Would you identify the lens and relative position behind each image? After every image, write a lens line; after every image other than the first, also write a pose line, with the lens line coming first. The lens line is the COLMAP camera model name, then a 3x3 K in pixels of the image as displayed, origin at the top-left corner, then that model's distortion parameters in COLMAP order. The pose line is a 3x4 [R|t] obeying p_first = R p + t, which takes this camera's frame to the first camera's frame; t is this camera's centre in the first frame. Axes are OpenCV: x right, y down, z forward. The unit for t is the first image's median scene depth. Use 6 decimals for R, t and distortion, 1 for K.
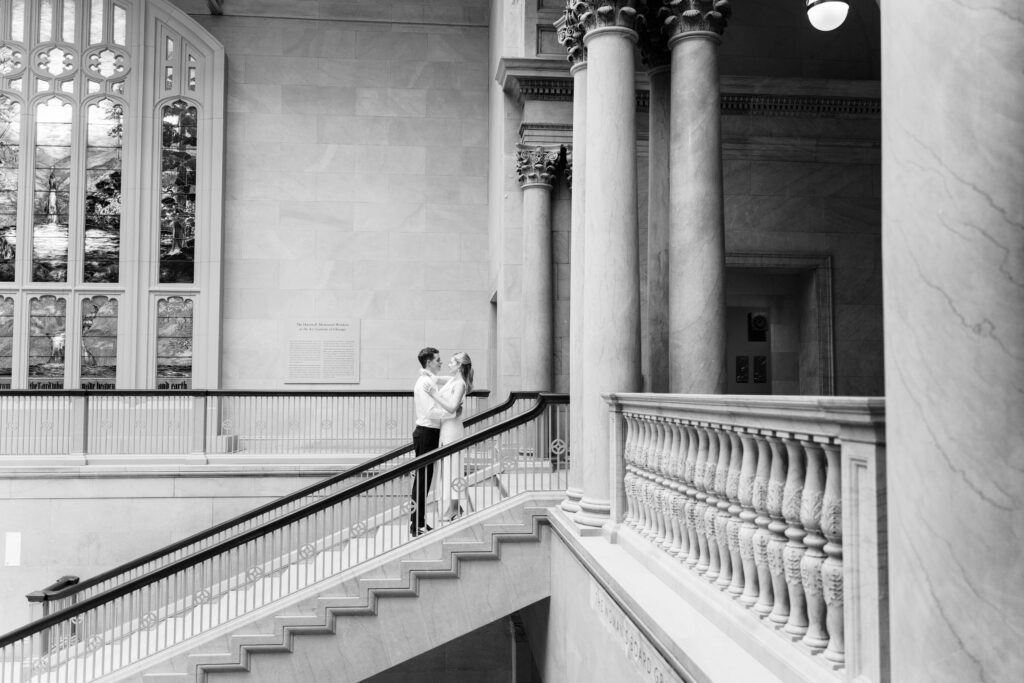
lens RADIAL K [[871.8, 0, 505.3], [0, 871.8, 336.0], [0, 0, 1]] dist [-0.006376, 0.005226]
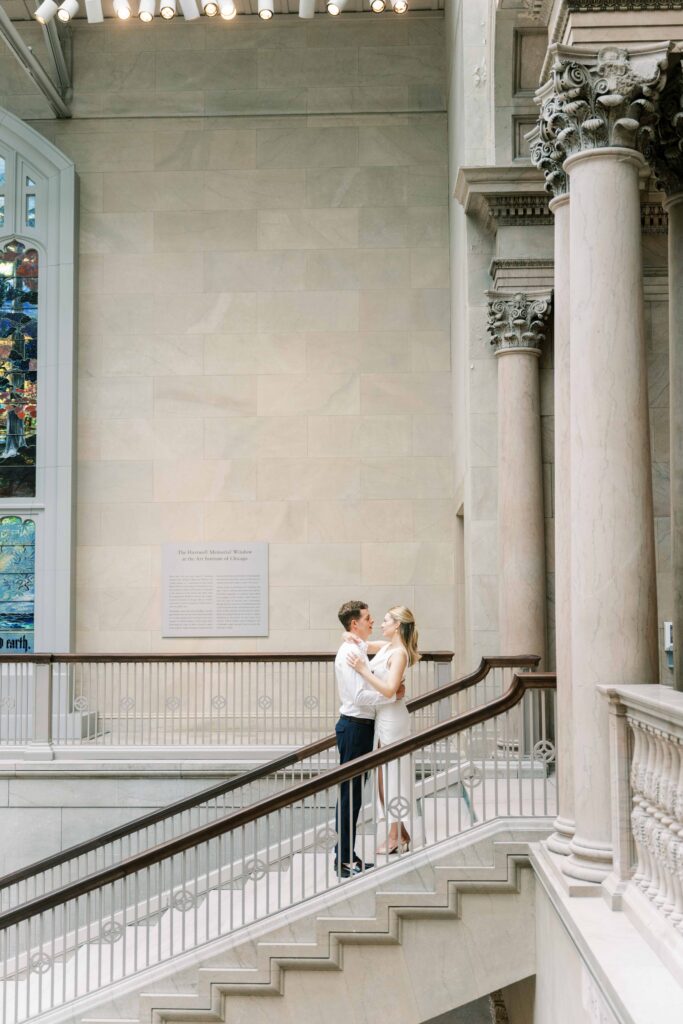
lens RADIAL K [[1299.5, 0, 325.7], [0, 1299.5, 503.1], [0, 0, 1]] dist [-0.001312, 0.000000]
pose [[0.991103, -0.019100, -0.131716, 0.015652], [0.015532, 0.999485, -0.028063, -0.022215], [0.132184, 0.025768, 0.990890, -0.017269]]
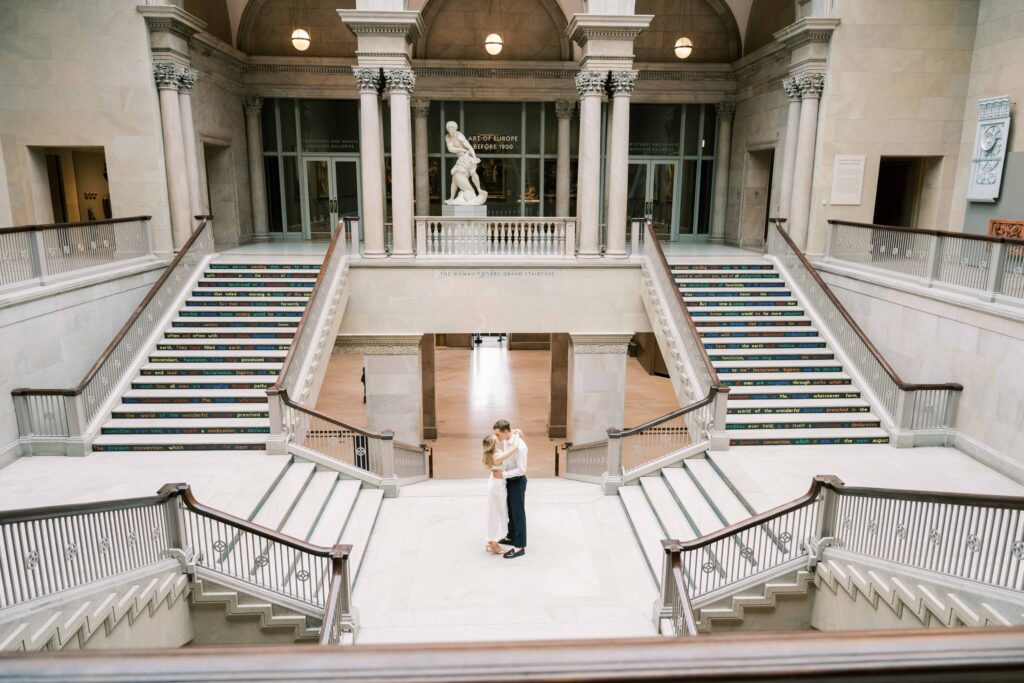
lens RADIAL K [[692.3, 0, 513.1], [0, 692.3, 338.4], [0, 0, 1]] dist [-0.004090, 0.002038]
pose [[0.055222, -0.215661, 0.974906, -1.052042], [-0.070001, 0.973157, 0.219239, -0.036200], [-0.996017, -0.080351, 0.038643, 0.220756]]
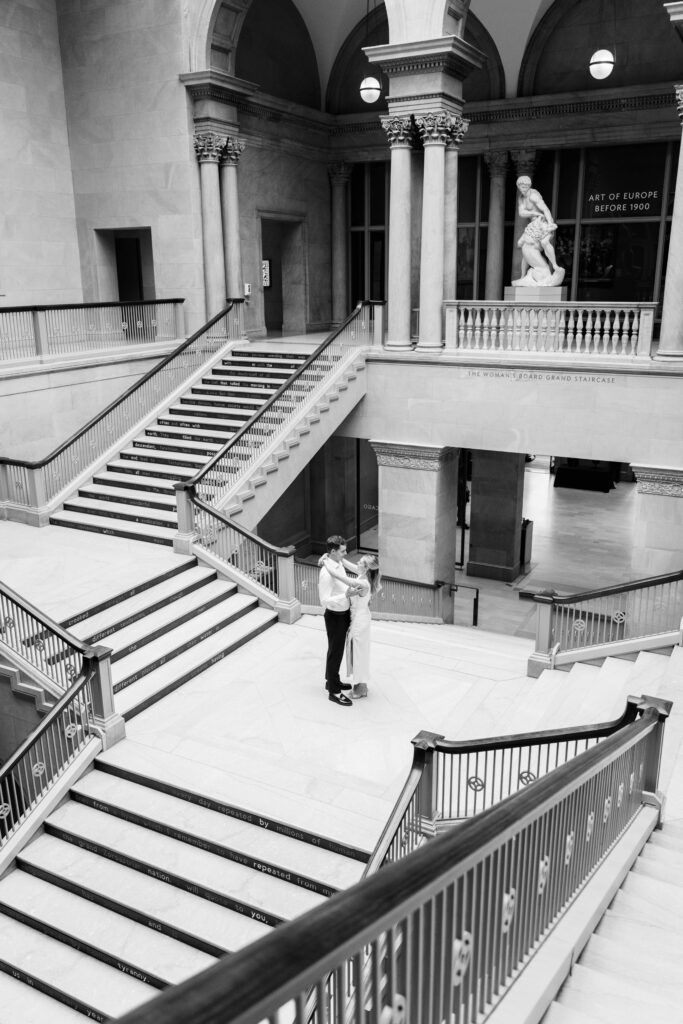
lens RADIAL K [[830.2, 0, 337.3], [0, 830.2, 516.9], [0, 0, 1]] dist [-0.008239, 0.008610]
pose [[0.559668, -0.242604, 0.792411, -0.936828], [-0.042816, 0.946448, 0.320005, -0.044700], [-0.827610, -0.213024, 0.519309, -0.065298]]
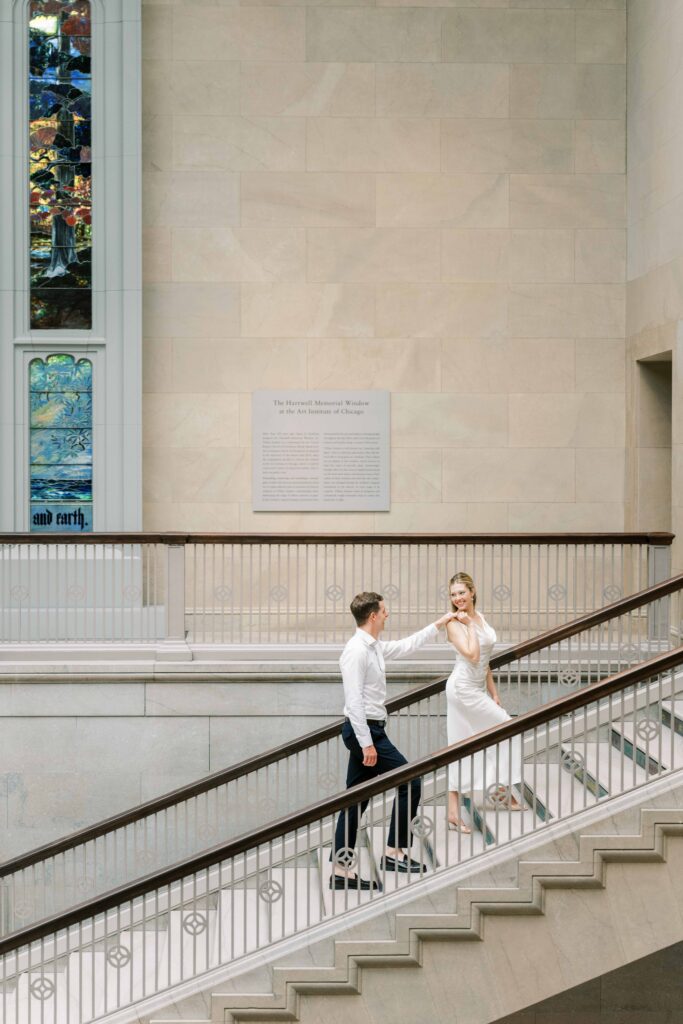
lens RADIAL K [[2078.1, 0, 334.1], [0, 2078.1, 518.4], [0, 0, 1]] dist [-0.006390, 0.000000]
pose [[0.998819, 0.000961, -0.048580, -0.143396], [0.003091, 0.996522, 0.083273, -0.050581], [0.048491, -0.083325, 0.995342, -0.299666]]
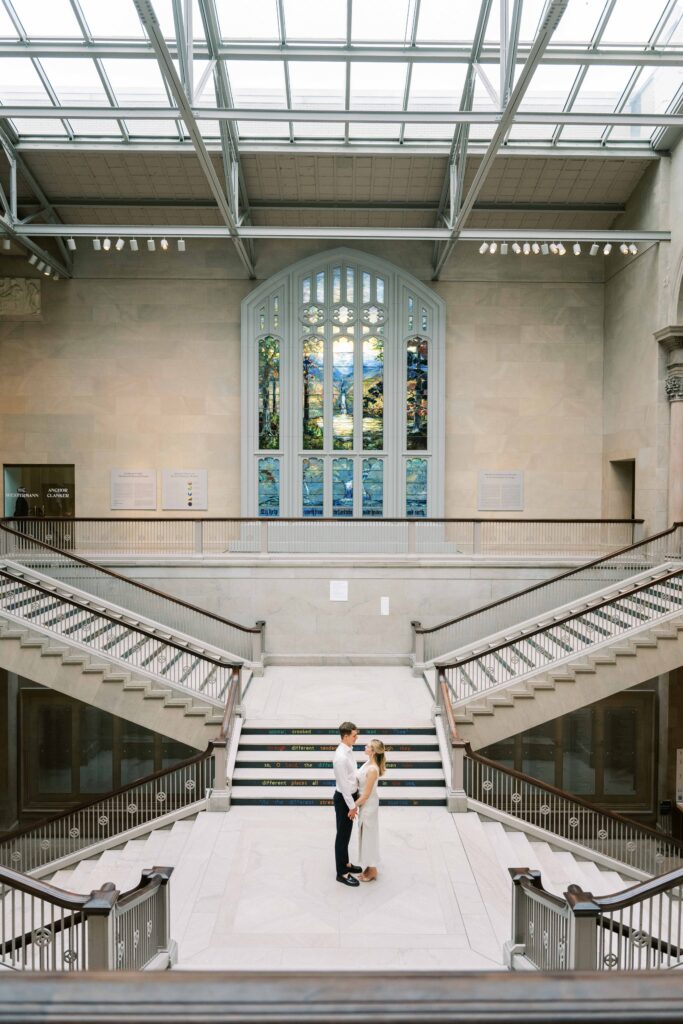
lens RADIAL K [[692.3, 0, 346.7], [0, 692.3, 509.3], [0, 0, 1]] dist [-0.004090, 0.002038]
pose [[0.996792, 0.005198, -0.079868, -0.405787], [0.001716, 0.996271, 0.086257, -0.062483], [0.080019, -0.086117, 0.993066, -0.326014]]
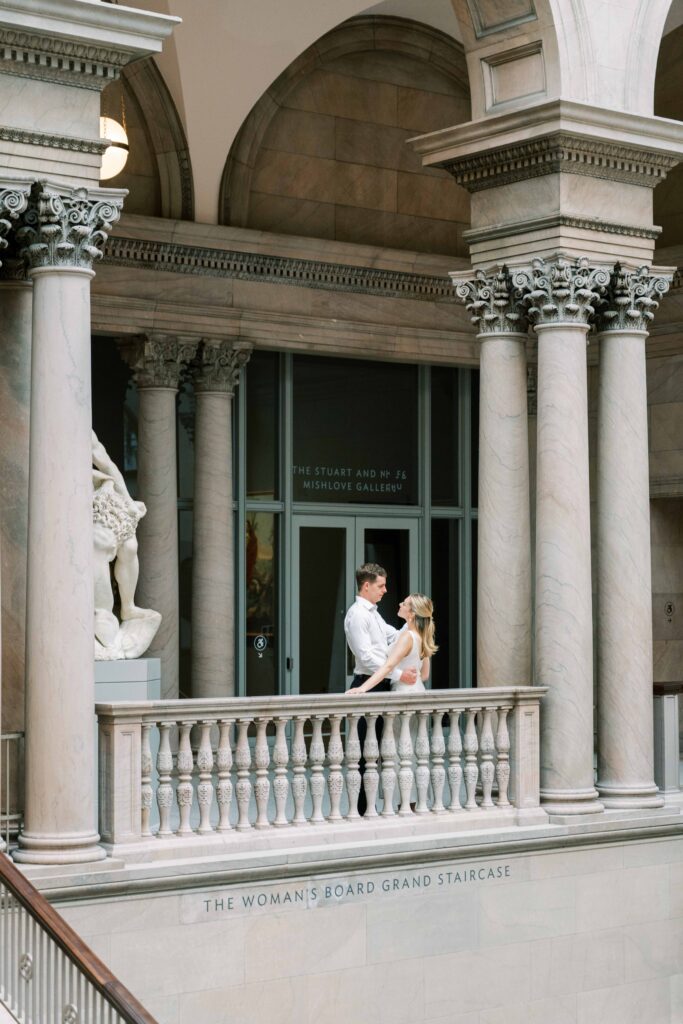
lens RADIAL K [[2078.1, 0, 346.5], [0, 2078.1, 502.2], [0, 0, 1]] dist [-0.006390, 0.000000]
pose [[-0.543232, 0.043015, 0.838480, -0.761451], [-0.049033, 0.995357, -0.082830, 0.010424], [-0.838150, -0.086109, -0.538600, 0.842831]]
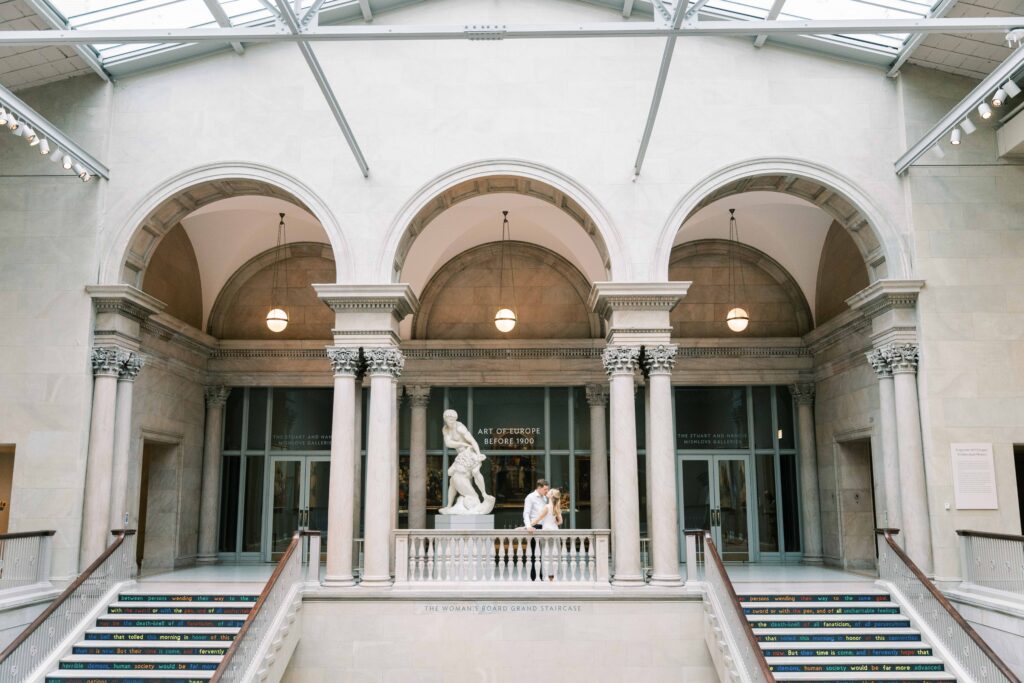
lens RADIAL K [[871.8, 0, 506.3], [0, 871.8, 340.9], [0, 0, 1]] dist [-0.006376, 0.005226]
pose [[0.119340, 0.170494, 0.978105, -0.994494], [-0.060823, 0.984551, -0.164197, -0.032060], [-0.990989, -0.039896, 0.127866, 0.175814]]
